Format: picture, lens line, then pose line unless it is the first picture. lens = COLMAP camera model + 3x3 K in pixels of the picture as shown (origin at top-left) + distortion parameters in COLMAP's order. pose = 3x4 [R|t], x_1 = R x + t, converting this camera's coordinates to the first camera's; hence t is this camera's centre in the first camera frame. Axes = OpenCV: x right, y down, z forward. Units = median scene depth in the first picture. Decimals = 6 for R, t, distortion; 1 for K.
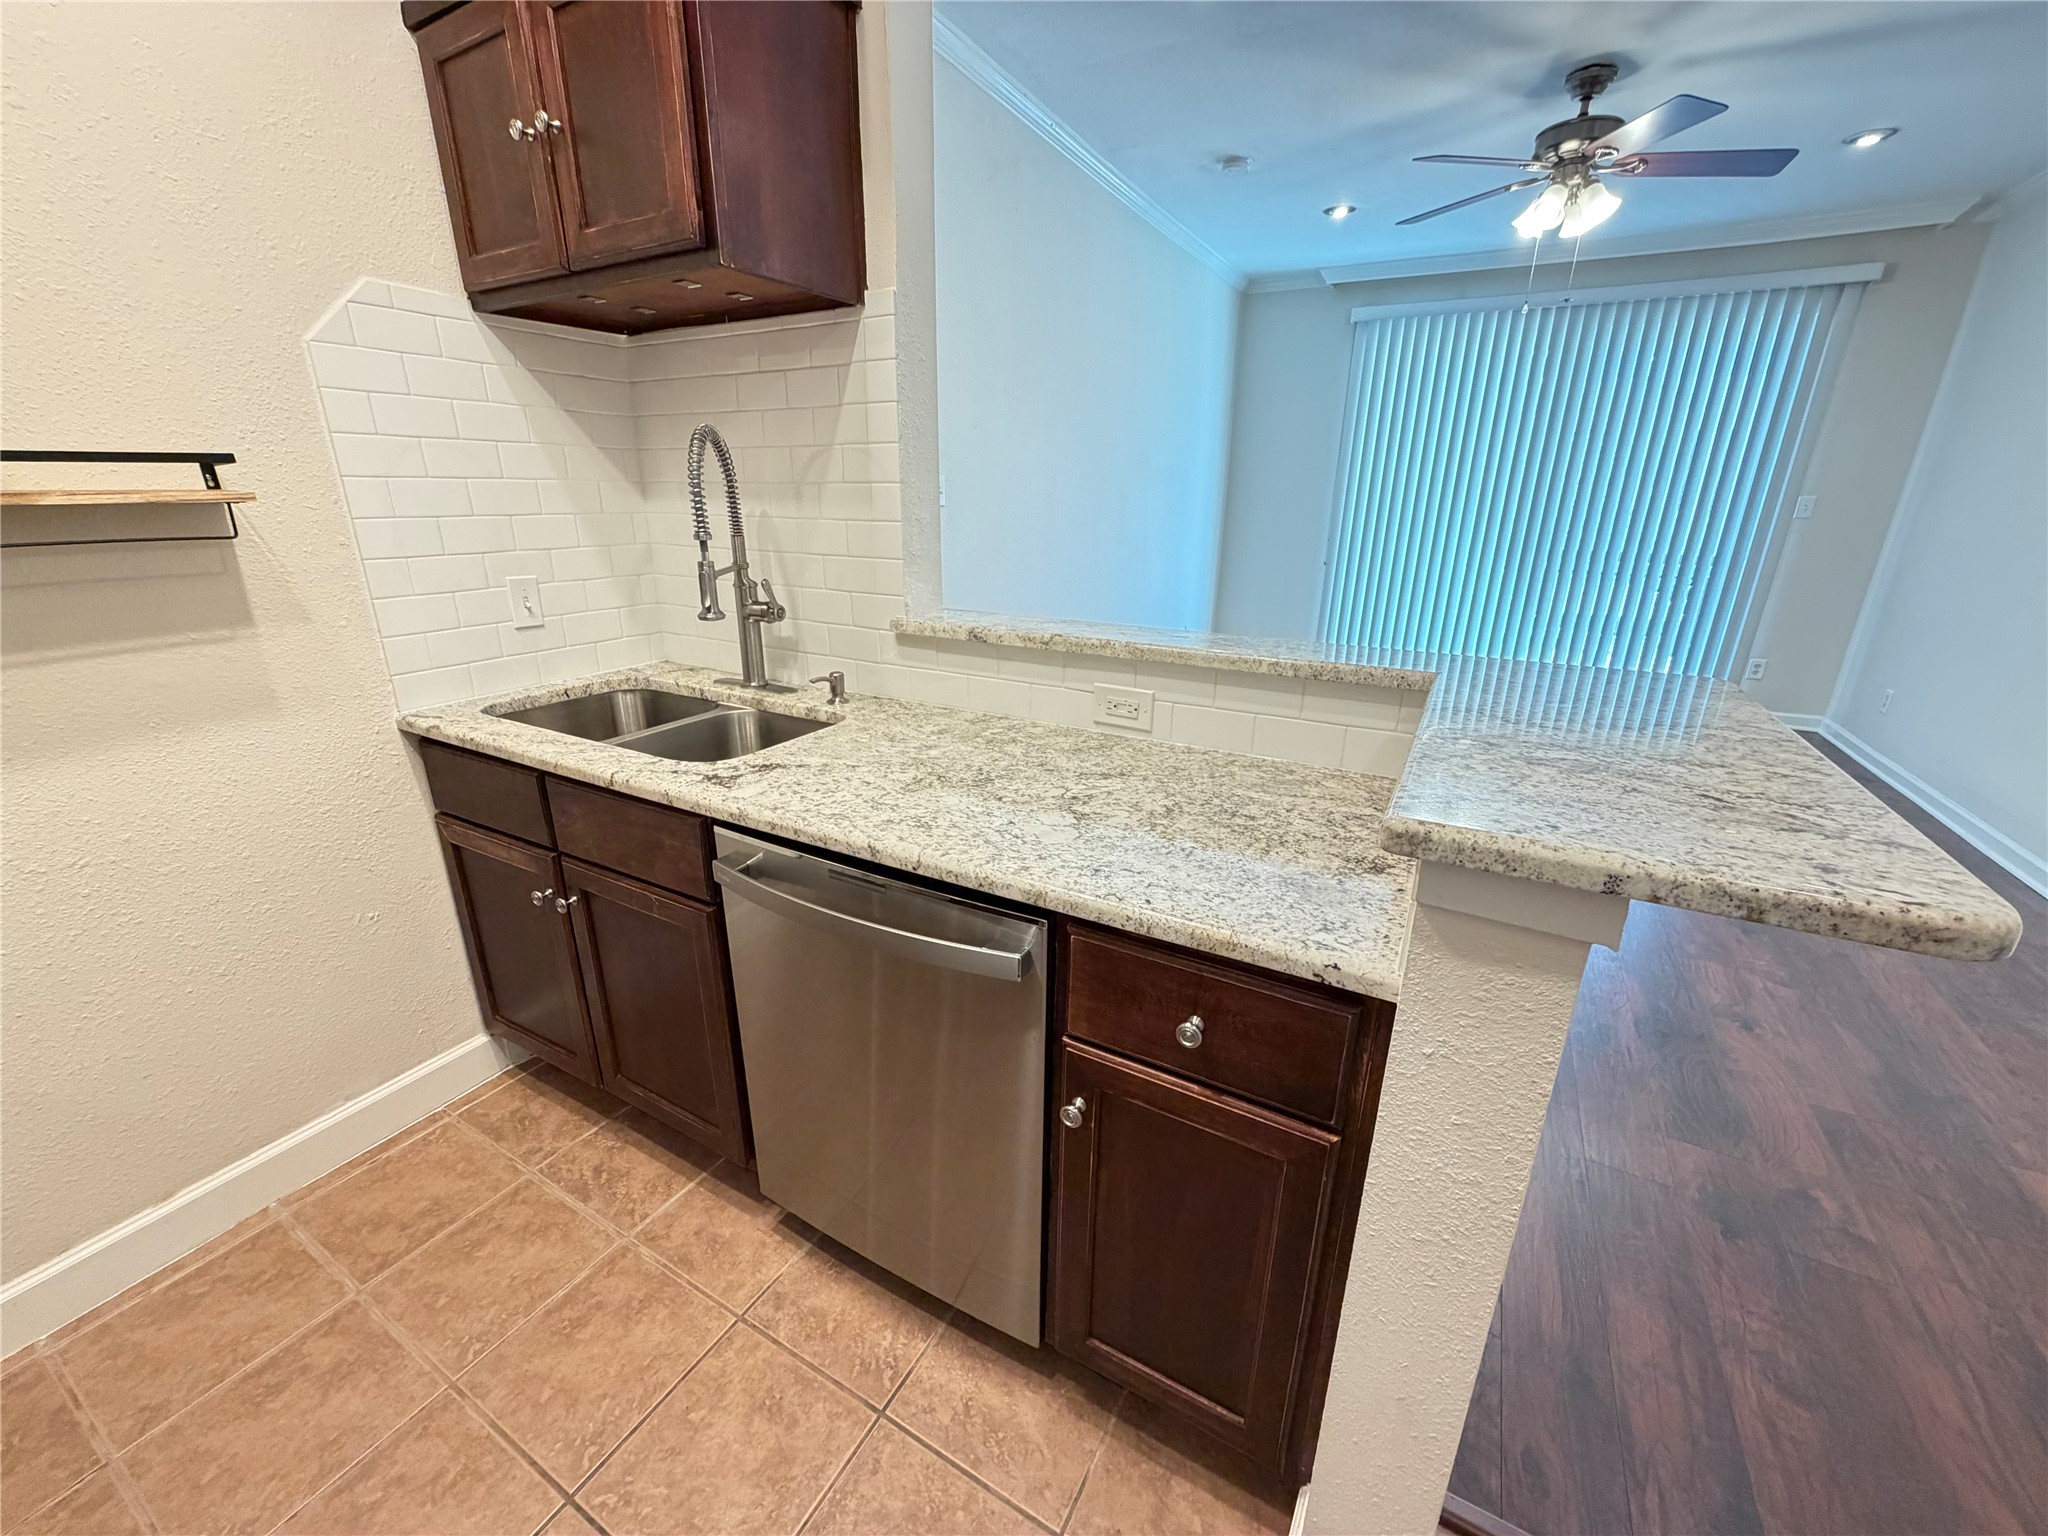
lens RADIAL K [[818.9, 0, 1022.5], [0, 818.9, 767.1], [0, 0, 1]] dist [0.001204, 0.000211]
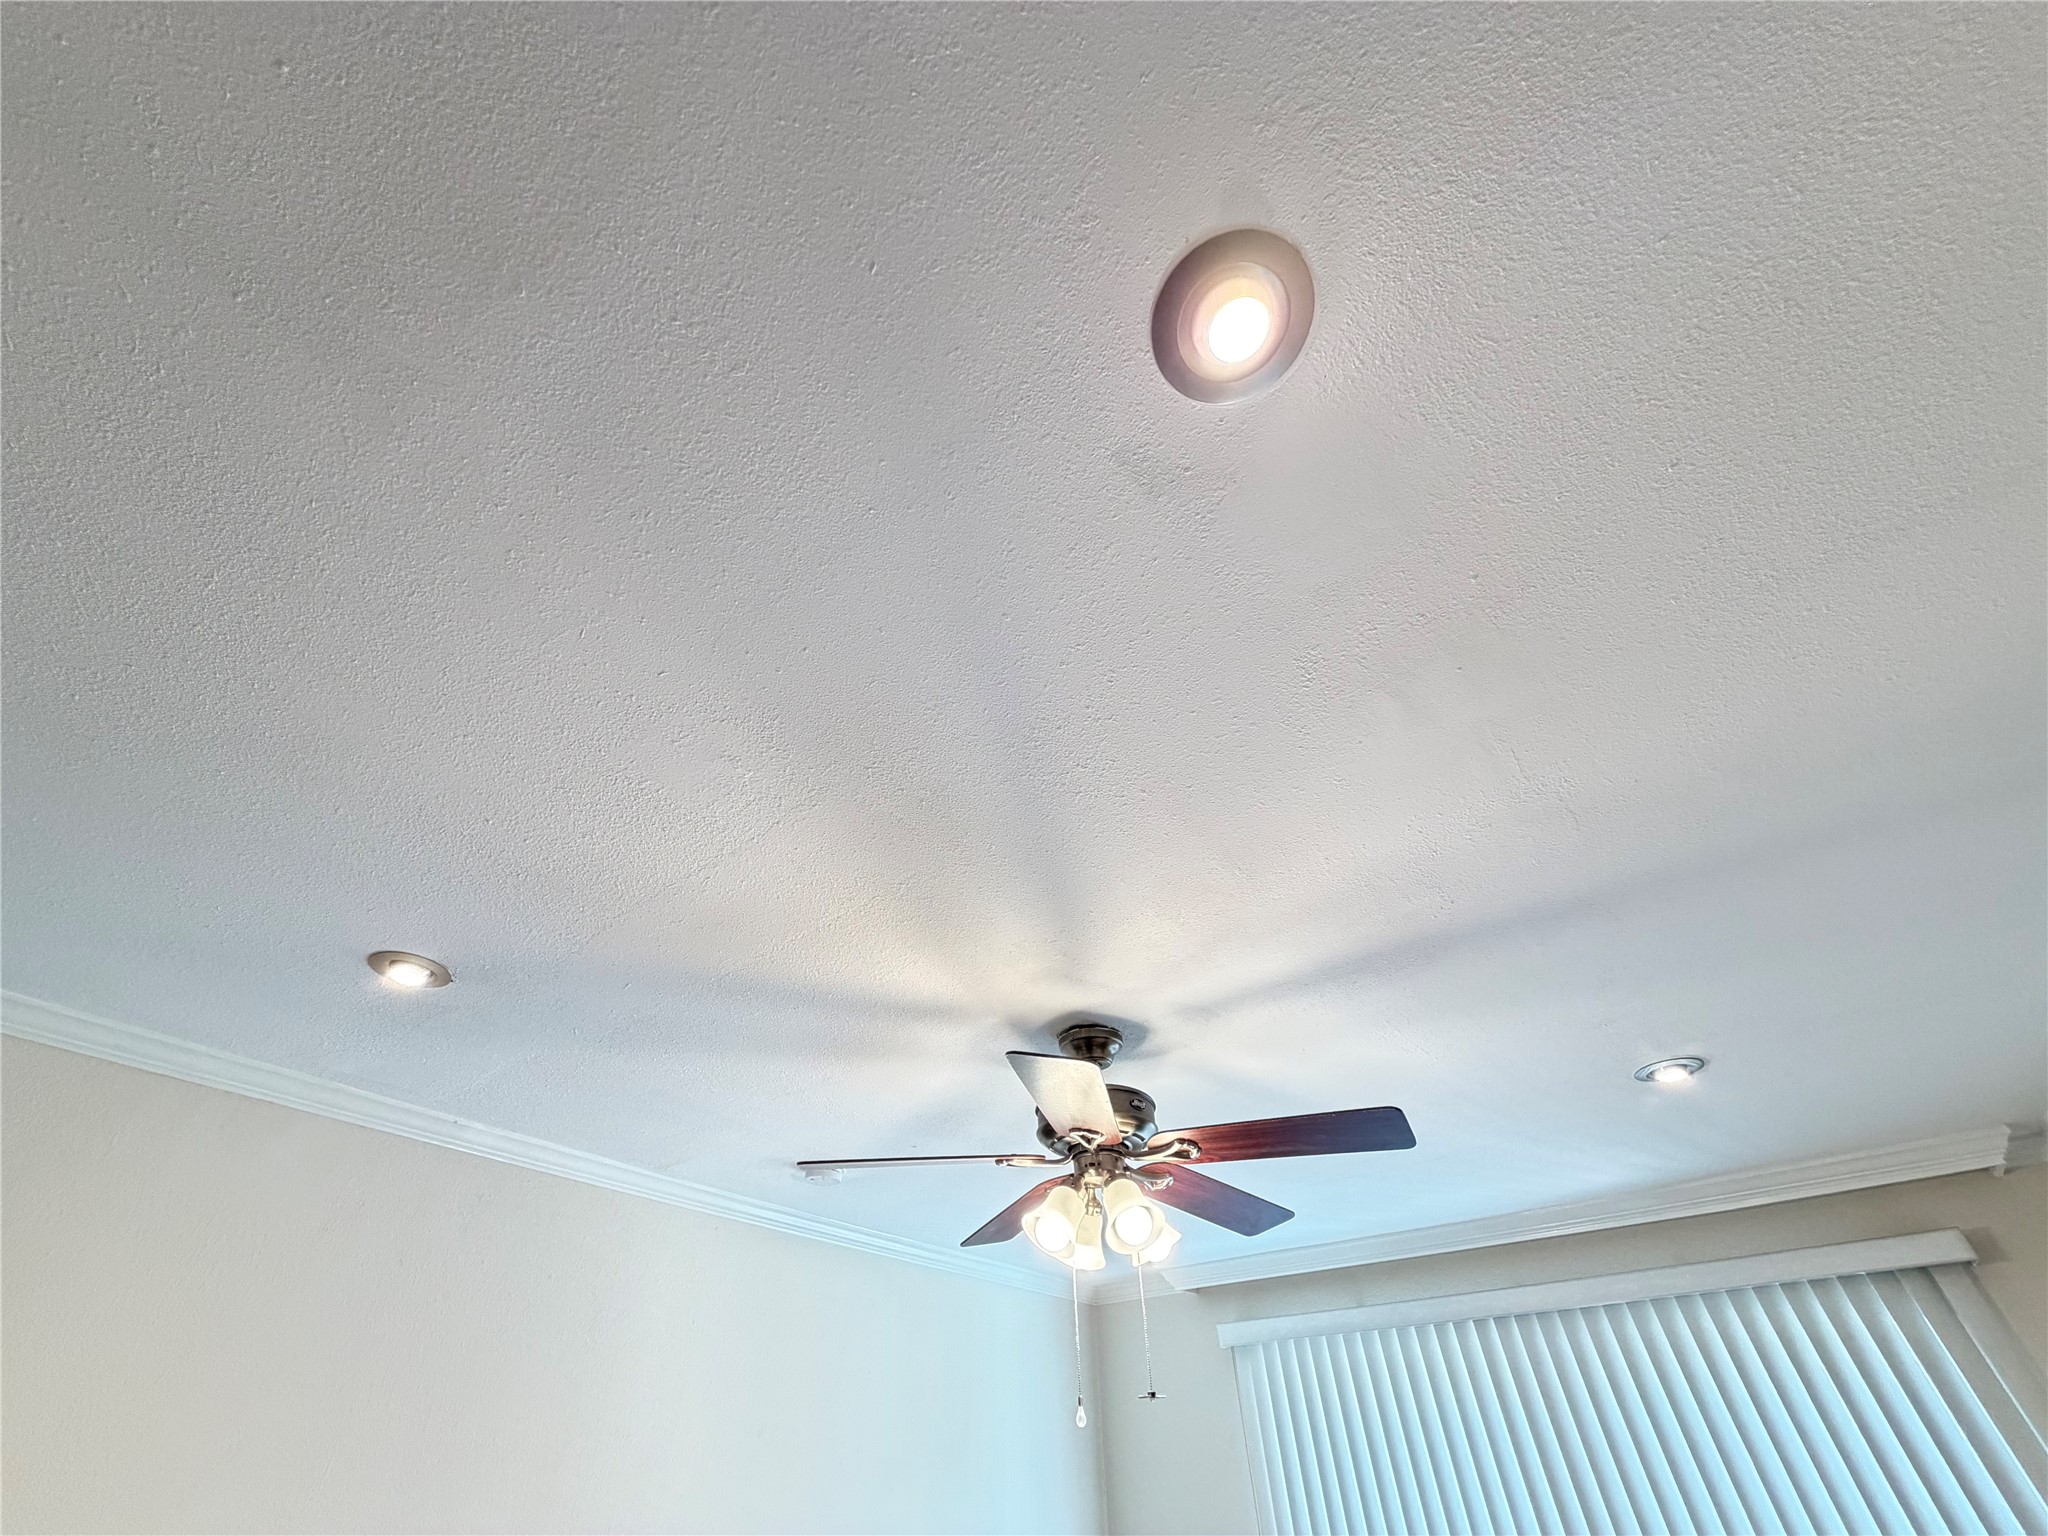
lens RADIAL K [[818.9, 0, 1021.1], [0, 818.9, 769.6], [0, 0, 1]] dist [0.001204, 0.000211]
pose [[0.973691, -0.158339, -0.163873, 0.536240], [-0.067667, 0.485793, -0.871451, -0.210448], [0.217593, 0.859612, 0.462298, 0.286397]]
